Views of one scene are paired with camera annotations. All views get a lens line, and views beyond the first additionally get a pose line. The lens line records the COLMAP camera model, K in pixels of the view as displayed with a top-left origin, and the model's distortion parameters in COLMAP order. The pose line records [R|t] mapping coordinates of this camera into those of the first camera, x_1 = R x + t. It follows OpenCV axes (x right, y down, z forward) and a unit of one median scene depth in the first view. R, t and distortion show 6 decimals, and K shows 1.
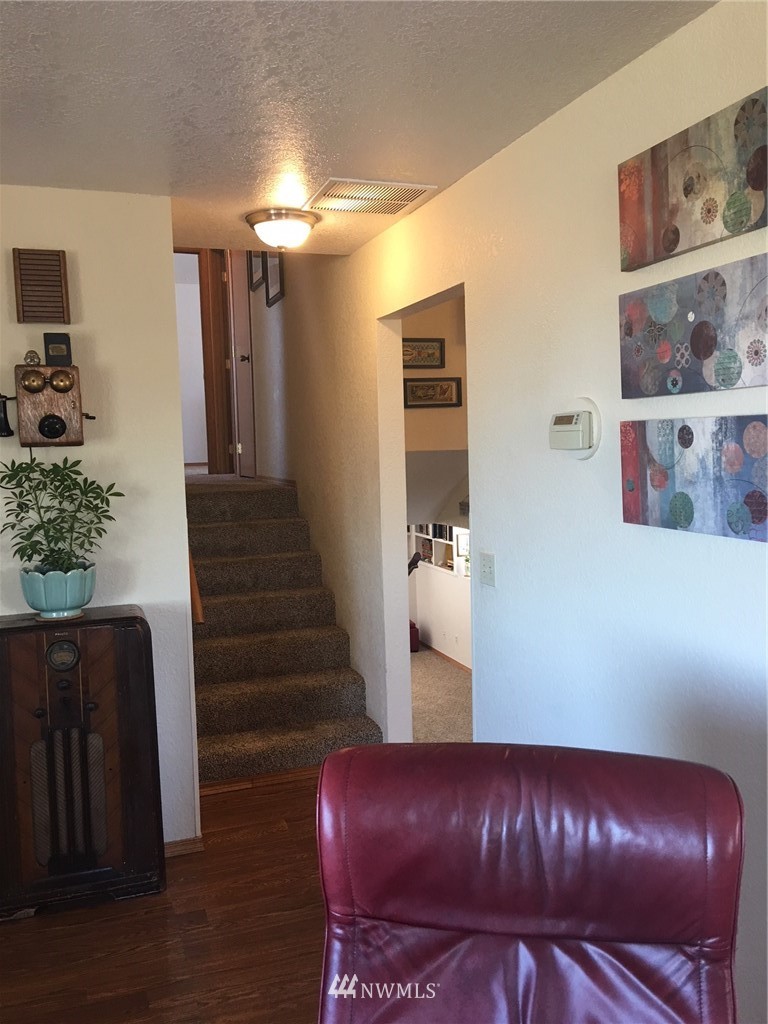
lens RADIAL K [[888.9, 0, 384.2], [0, 888.9, 511.3], [0, 0, 1]] dist [0.105392, 0.006806]
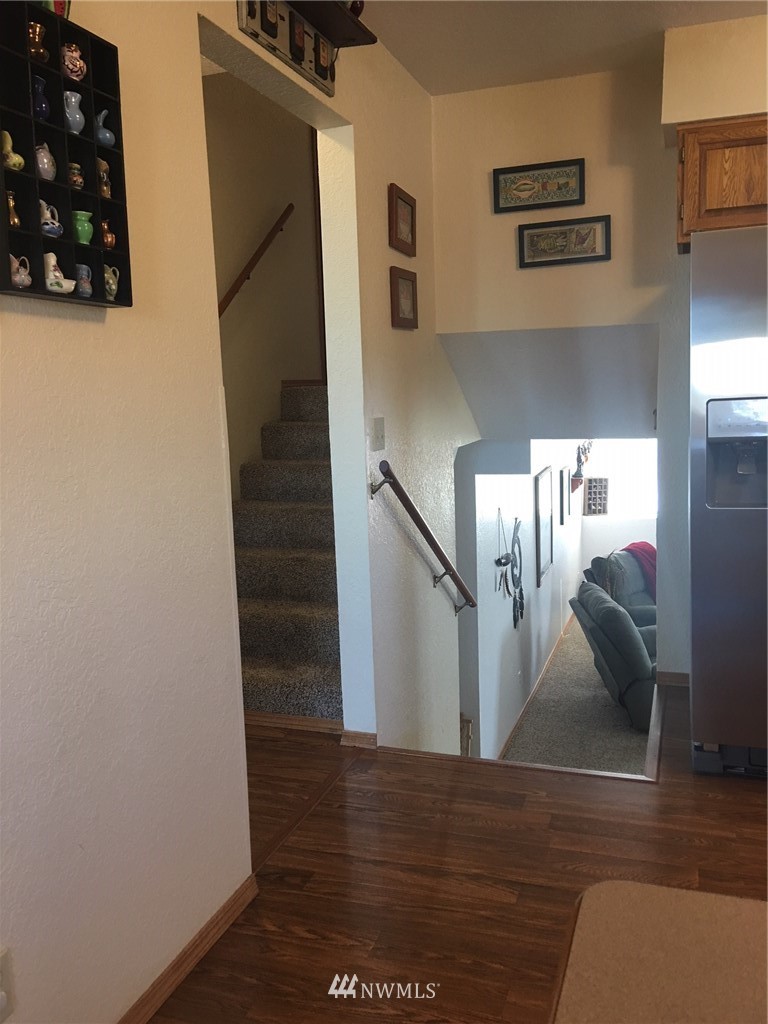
lens RADIAL K [[888.9, 0, 387.4], [0, 888.9, 509.0], [0, 0, 1]] dist [0.105392, 0.006806]
pose [[0.785593, 0.083952, -0.613021, 0.177980], [-0.036228, 0.995294, 0.089877, 0.007571], [0.617681, -0.048398, 0.784938, 0.155778]]
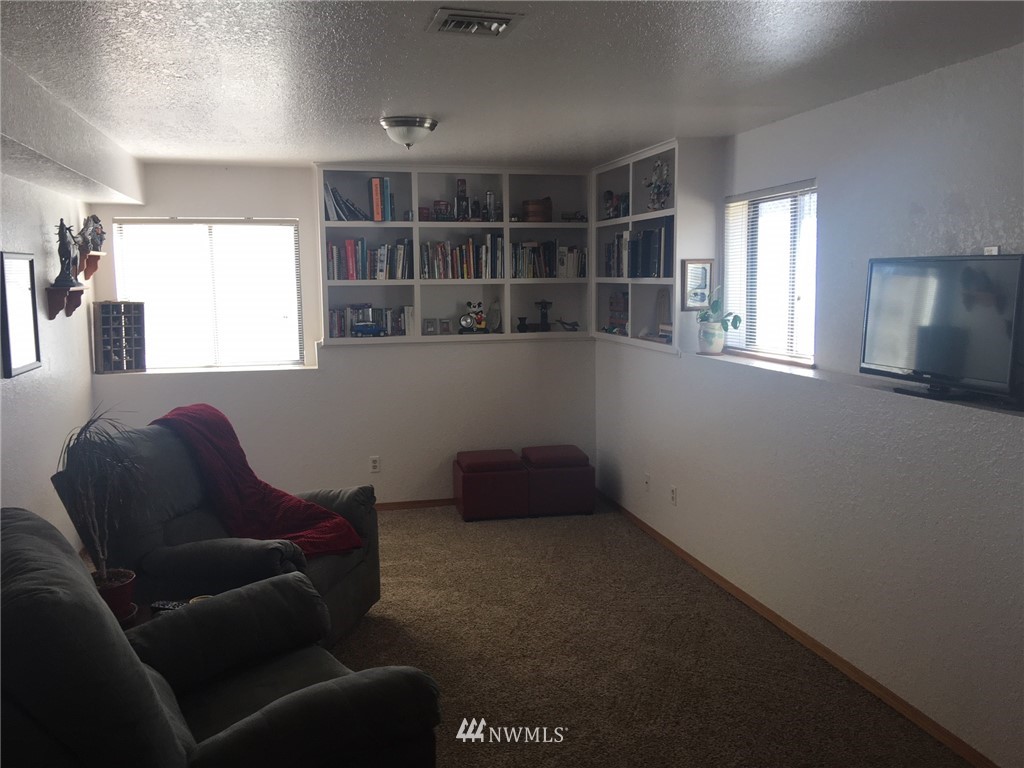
lens RADIAL K [[888.9, 0, 516.3], [0, 888.9, 384.1], [0, 0, 1]] dist [0.105392, 0.006806]
pose [[0.995435, 0.031168, -0.090211, 0.041124], [-0.027718, 0.998845, 0.039247, 0.072326], [0.091330, -0.036567, 0.995149, 0.545605]]
